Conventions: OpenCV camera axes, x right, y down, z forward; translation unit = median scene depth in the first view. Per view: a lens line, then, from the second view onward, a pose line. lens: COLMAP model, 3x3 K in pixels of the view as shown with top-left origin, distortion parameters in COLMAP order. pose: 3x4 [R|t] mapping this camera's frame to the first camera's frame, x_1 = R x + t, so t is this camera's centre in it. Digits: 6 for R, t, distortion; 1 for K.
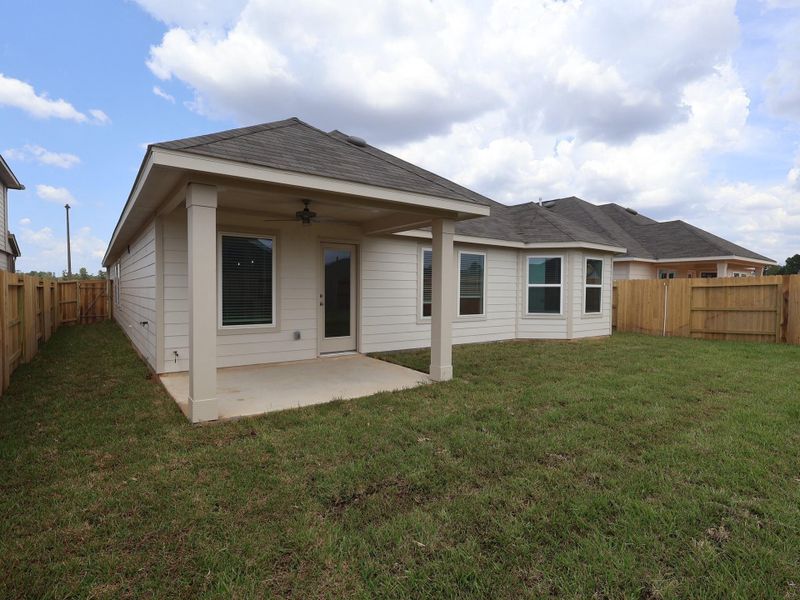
lens RADIAL K [[417.2, 0, 395.6], [0, 417.2, 303.2], [0, 0, 1]] dist [-0.000779, 0.000155]
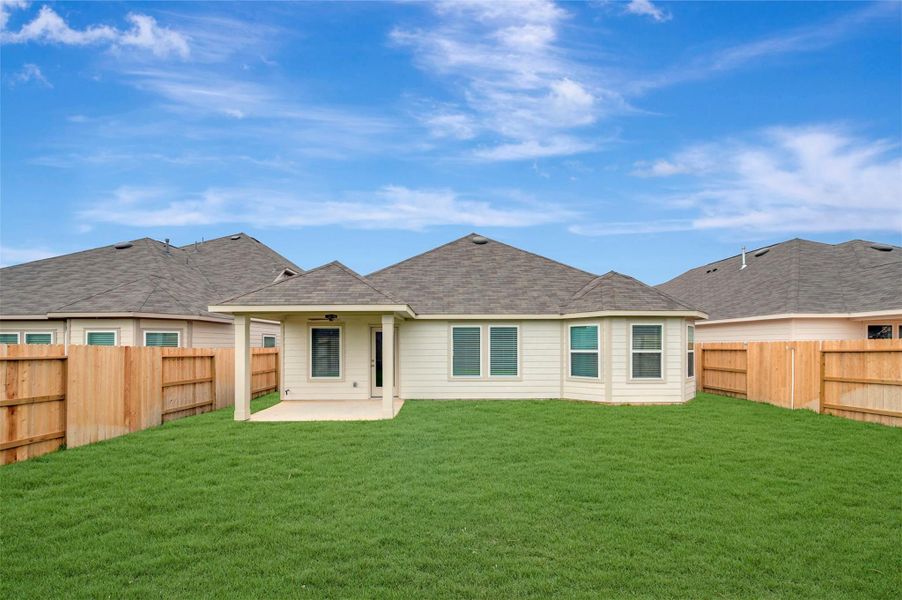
lens RADIAL K [[368.0, 0, 450.2], [0, 368.0, 343.7], [0, 0, 1]] dist [0.000037, -0.000168]
pose [[0.820994, -0.012605, -0.570798, 0.639049], [-0.009553, 0.999313, -0.035809, -0.025402], [0.570857, 0.034851, 0.820309, 0.007464]]
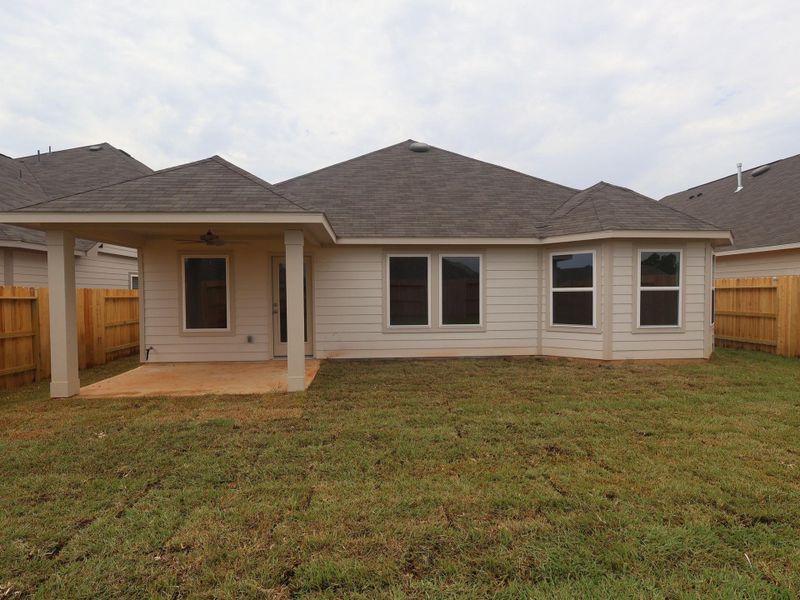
lens RADIAL K [[417.2, 0, 395.6], [0, 417.2, 303.2], [0, 0, 1]] dist [-0.000779, 0.000155]
pose [[0.851096, -0.000768, -0.525010, 0.501946], [-0.002476, 0.999982, -0.005477, -0.012088], [0.525005, 0.005962, 0.851078, 0.159064]]
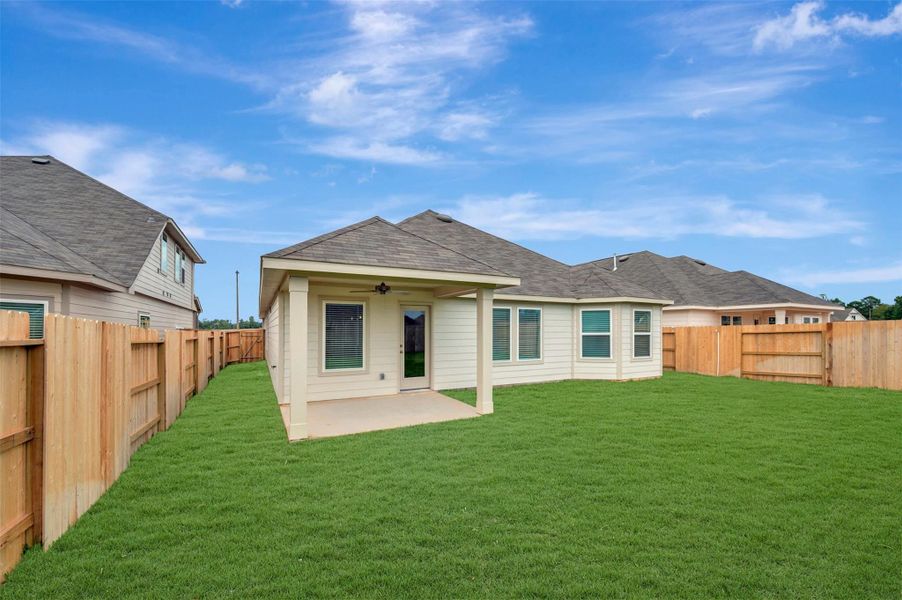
lens RADIAL K [[364.3, 0, 453.5], [0, 364.3, 328.5], [0, 0, 1]] dist [0.001335, 0.000148]
pose [[0.990555, -0.010285, -0.136731, 0.101859], [0.004770, 0.999164, -0.040601, -0.018084], [0.137035, 0.039565, 0.989776, -0.078131]]
